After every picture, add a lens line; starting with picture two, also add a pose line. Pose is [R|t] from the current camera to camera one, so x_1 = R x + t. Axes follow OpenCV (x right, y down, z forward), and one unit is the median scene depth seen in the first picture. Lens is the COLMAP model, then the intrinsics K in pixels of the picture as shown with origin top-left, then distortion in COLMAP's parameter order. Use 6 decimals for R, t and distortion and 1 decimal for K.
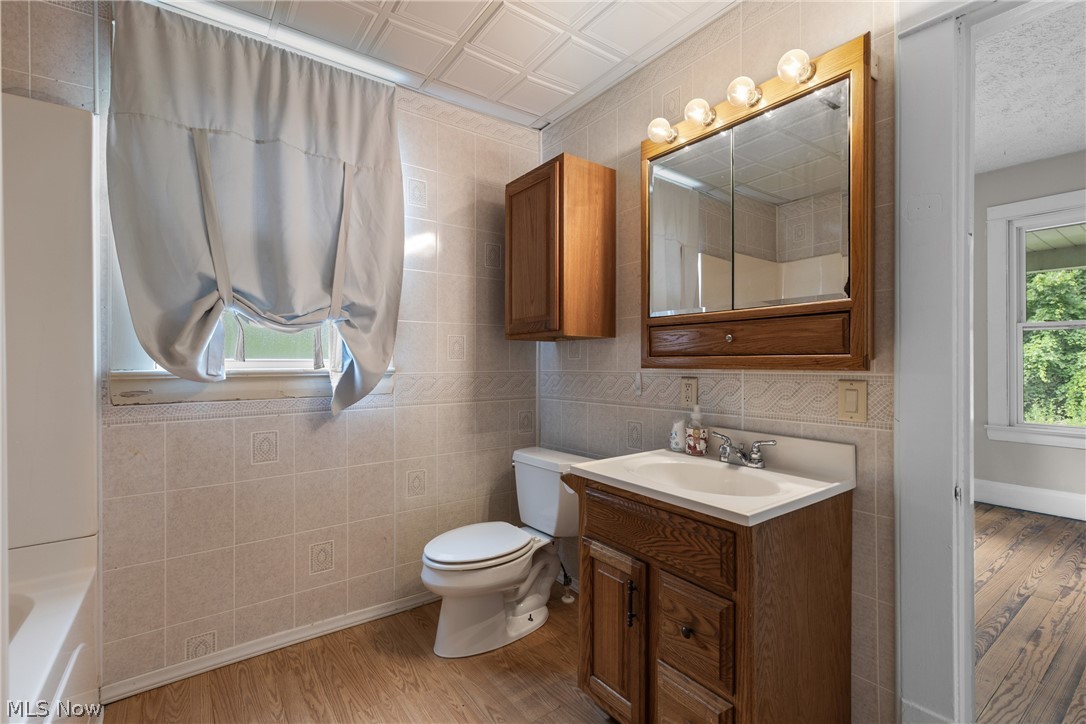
lens RADIAL K [[489.8, 0, 544.6], [0, 489.8, 362.6], [0, 0, 1]] dist [0.010468, -0.000483]
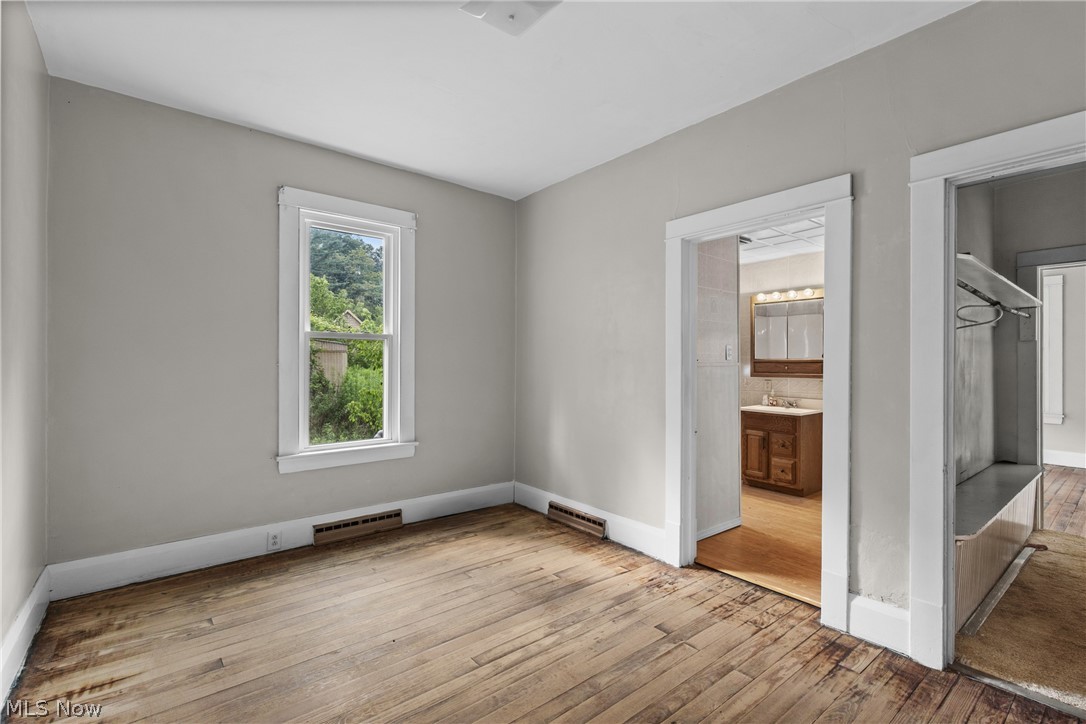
lens RADIAL K [[489.8, 0, 540.8], [0, 489.8, 369.8], [0, 0, 1]] dist [0.010468, -0.000483]
pose [[0.998825, 0.002934, 0.048365, -1.211817], [-0.003385, 0.999952, 0.009242, -0.054540], [-0.048336, -0.009395, 0.998787, -1.864908]]
